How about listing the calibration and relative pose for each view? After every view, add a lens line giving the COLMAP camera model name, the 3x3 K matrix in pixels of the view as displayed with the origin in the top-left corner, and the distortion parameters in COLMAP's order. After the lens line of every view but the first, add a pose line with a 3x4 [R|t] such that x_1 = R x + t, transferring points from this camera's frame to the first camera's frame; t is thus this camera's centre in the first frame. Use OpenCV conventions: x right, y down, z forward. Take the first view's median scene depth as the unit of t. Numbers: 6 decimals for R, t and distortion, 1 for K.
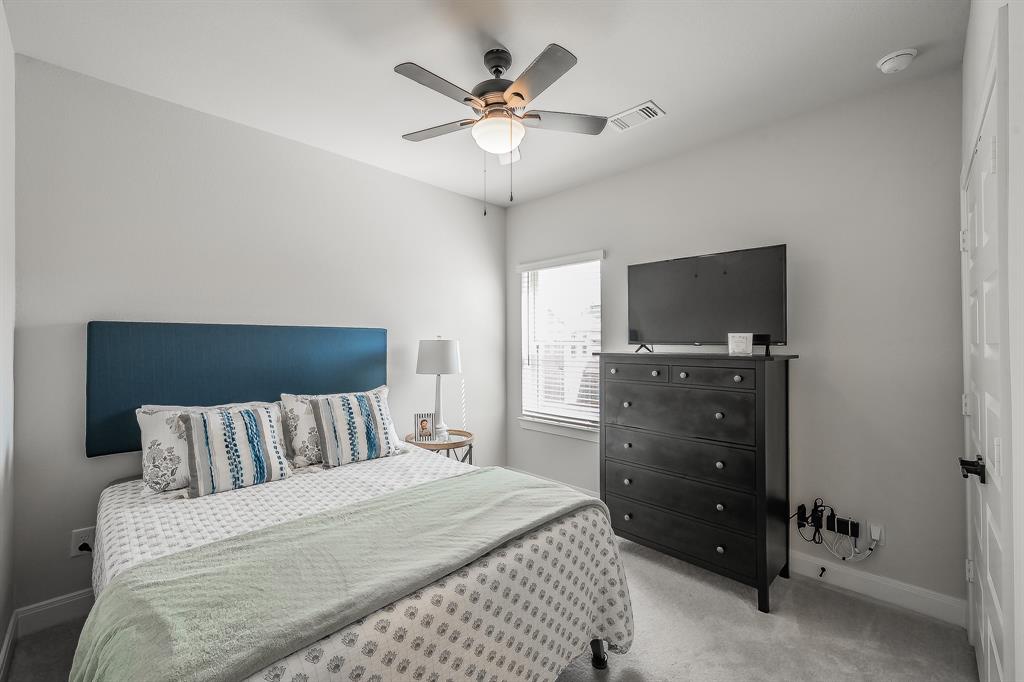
lens RADIAL K [[426.4, 0, 506.3], [0, 426.4, 339.7], [0, 0, 1]] dist [-0.001196, -0.000100]
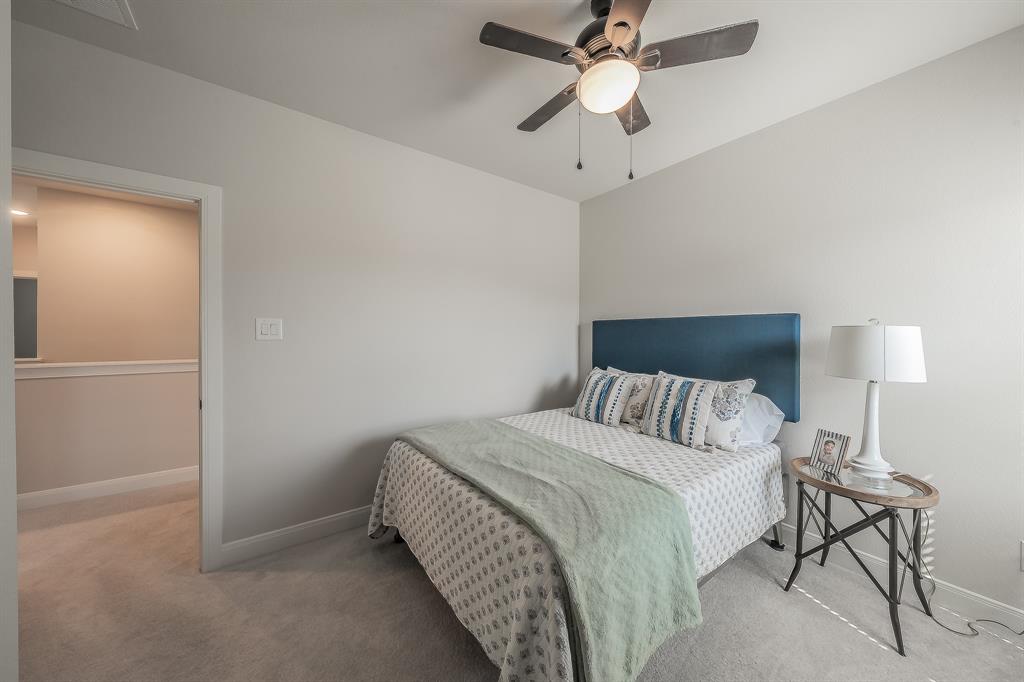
lens RADIAL K [[351.8, 0, 512.0], [0, 351.8, 337.4], [0, 0, 1]] dist [-0.000790, -0.000036]
pose [[-0.164035, 0.005612, -0.986439, 0.680638], [0.000947, 0.999984, 0.005532, 0.023783], [0.986454, -0.000027, -0.164038, 0.867976]]
